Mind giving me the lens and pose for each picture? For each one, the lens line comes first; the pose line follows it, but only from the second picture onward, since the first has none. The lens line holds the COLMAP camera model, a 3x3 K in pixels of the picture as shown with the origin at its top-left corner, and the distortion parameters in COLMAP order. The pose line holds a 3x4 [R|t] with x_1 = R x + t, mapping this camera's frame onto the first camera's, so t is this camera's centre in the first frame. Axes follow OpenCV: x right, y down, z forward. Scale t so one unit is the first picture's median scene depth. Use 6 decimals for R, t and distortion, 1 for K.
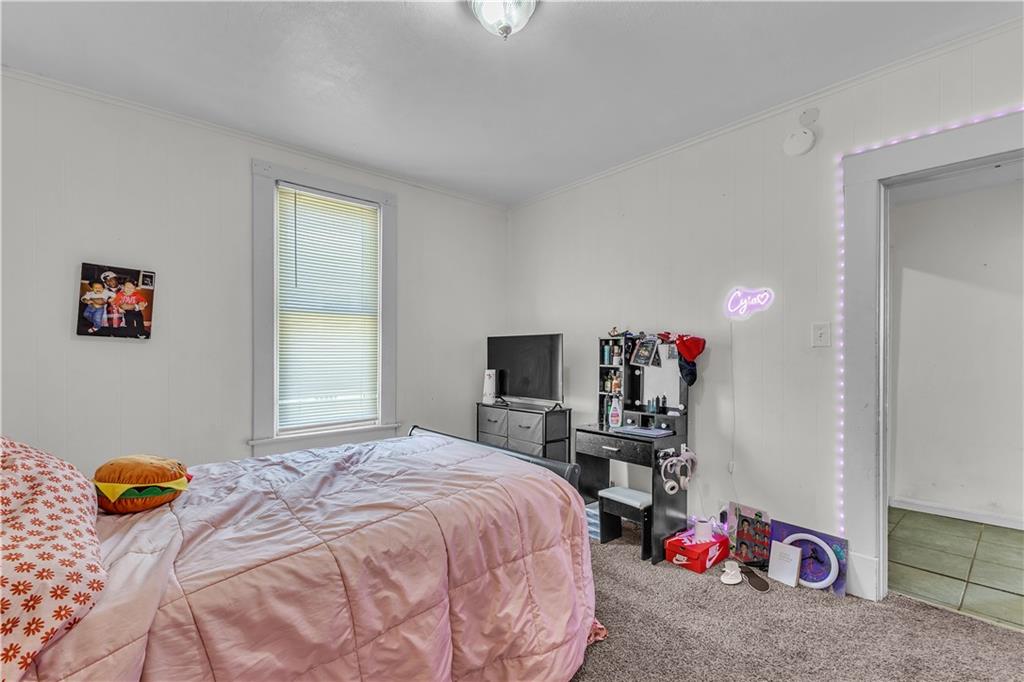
lens RADIAL K [[463.9, 0, 511.4], [0, 463.9, 346.0], [0, 0, 1]] dist [-0.002498, -0.000360]
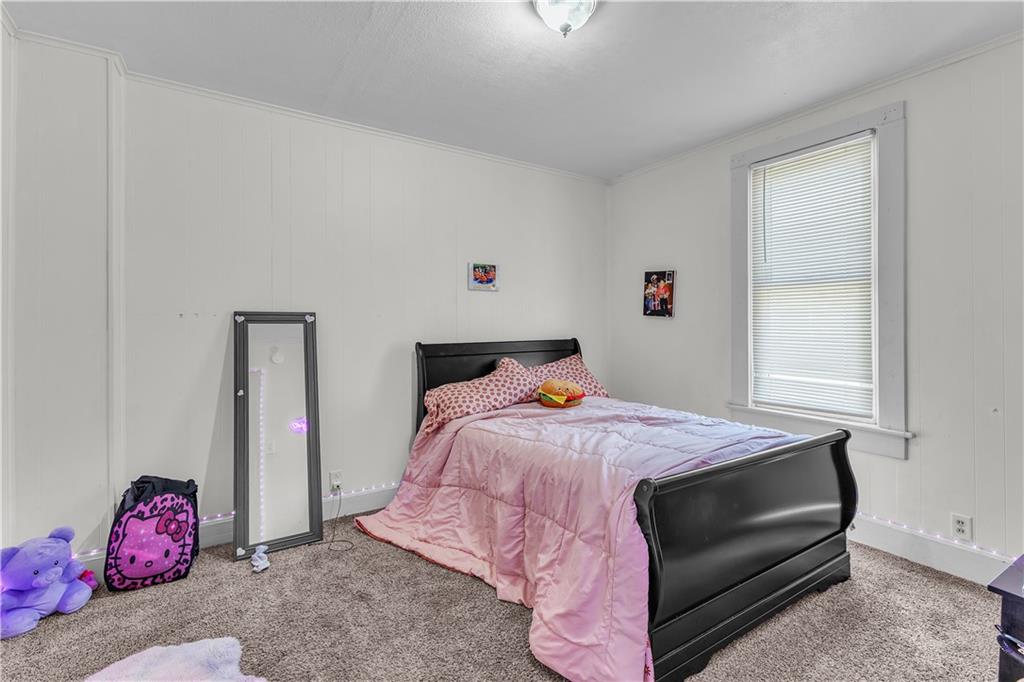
lens RADIAL K [[463.9, 0, 520.5], [0, 463.9, 323.8], [0, 0, 1]] dist [-0.002498, -0.000360]
pose [[-0.149625, -0.002651, -0.988739, 0.750630], [0.003323, 0.999989, -0.003184, 0.009809], [0.988737, -0.003762, -0.149615, 0.768340]]
